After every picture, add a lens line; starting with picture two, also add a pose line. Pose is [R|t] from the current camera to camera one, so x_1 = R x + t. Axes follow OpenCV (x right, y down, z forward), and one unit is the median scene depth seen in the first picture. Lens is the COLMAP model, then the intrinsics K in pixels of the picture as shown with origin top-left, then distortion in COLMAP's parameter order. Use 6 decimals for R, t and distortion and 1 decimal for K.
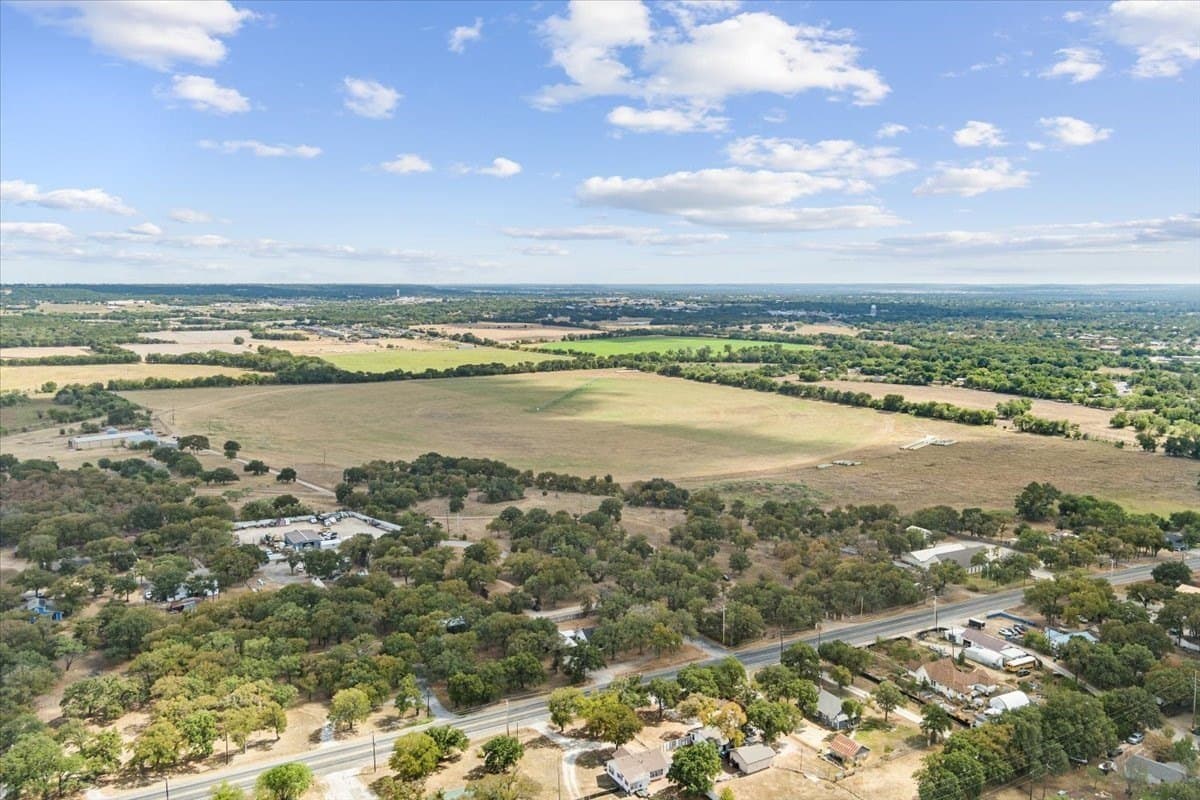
lens RADIAL K [[960.2, 0, 600.3], [0, 960.2, 398.8], [0, 0, 1]] dist [0.000681, 0.009178]
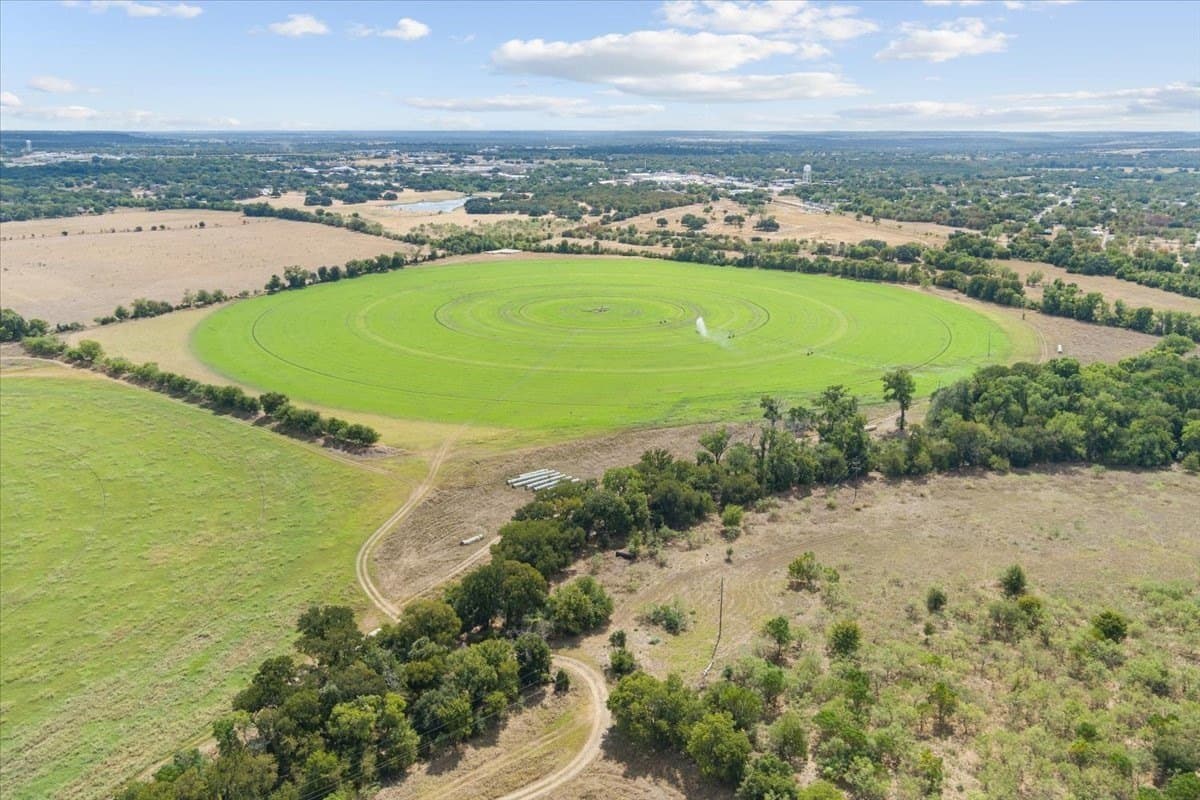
lens RADIAL K [[960.2, 0, 597.9], [0, 960.2, 399.4], [0, 0, 1]] dist [0.000681, 0.009178]
pose [[0.971415, -0.062425, 0.229032, -0.003510], [0.026725, 0.987430, 0.155784, -0.052056], [-0.235878, -0.145210, 0.960872, 0.436912]]
